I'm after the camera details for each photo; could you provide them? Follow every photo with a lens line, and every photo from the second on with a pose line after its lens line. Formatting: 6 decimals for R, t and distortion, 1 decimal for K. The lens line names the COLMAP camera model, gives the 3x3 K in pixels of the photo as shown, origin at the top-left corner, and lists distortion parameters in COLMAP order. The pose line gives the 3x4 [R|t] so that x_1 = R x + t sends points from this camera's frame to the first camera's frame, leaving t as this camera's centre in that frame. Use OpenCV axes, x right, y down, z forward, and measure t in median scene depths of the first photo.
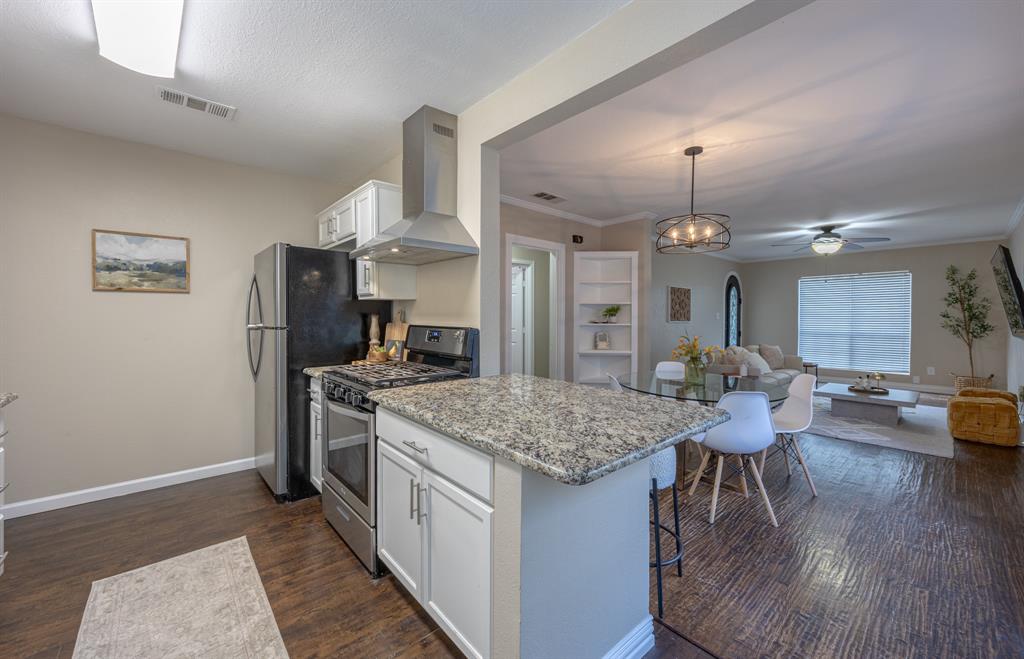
lens RADIAL K [[396.3, 0, 508.8], [0, 396.3, 319.4], [0, 0, 1]] dist [0.000780, 0.000000]
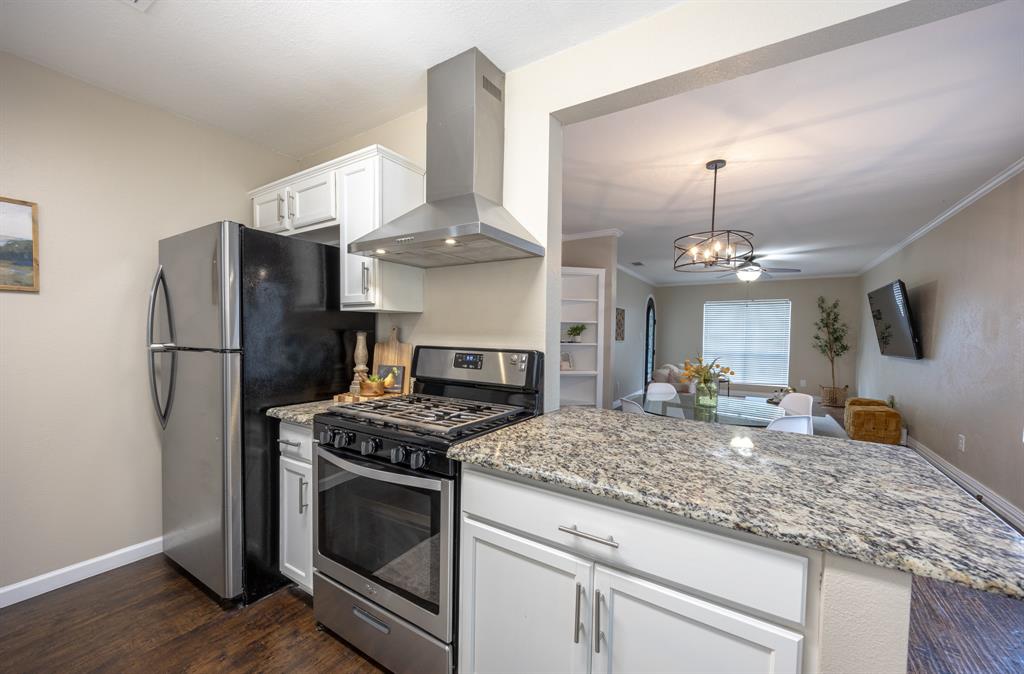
lens RADIAL K [[397.3, 0, 508.7], [0, 397.3, 345.3], [0, 0, 1]] dist [-0.002207, -0.000132]
pose [[0.961189, 0.002824, 0.275878, -0.294458], [-0.008596, 0.999769, 0.019715, -0.003618], [-0.275758, -0.021321, 0.960991, 0.220080]]
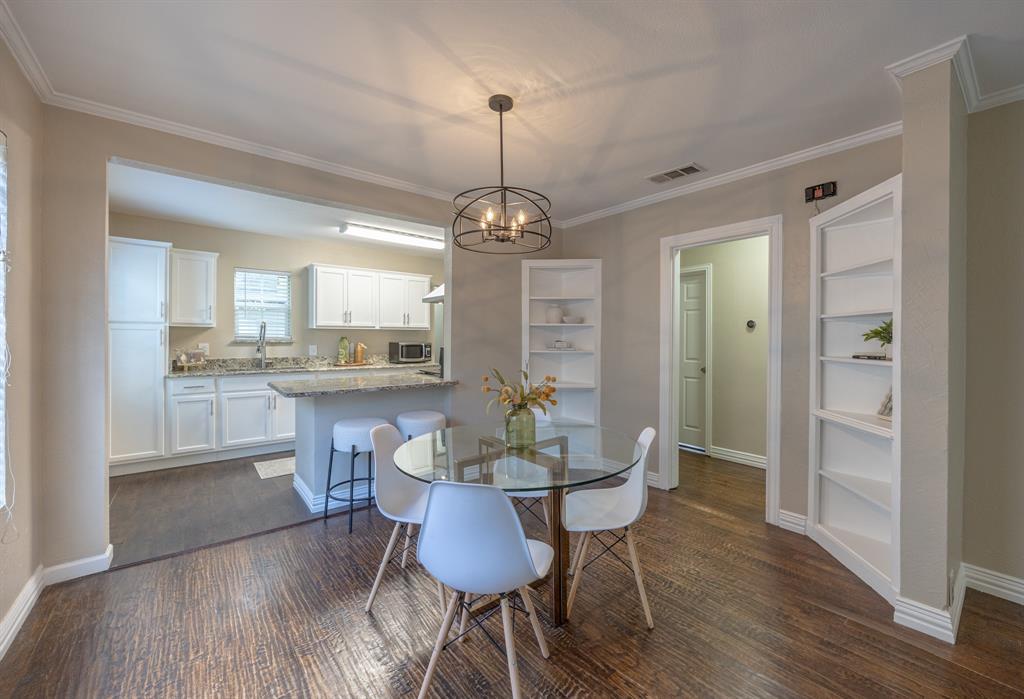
lens RADIAL K [[413.2, 0, 536.5], [0, 413.2, 340.8], [0, 0, 1]] dist [-0.001346, -0.000212]
pose [[-0.018418, 0.004148, -0.999822, 1.260323], [-0.016897, 0.999847, 0.004459, -0.011680], [0.999688, 0.016976, -0.018345, 1.143104]]
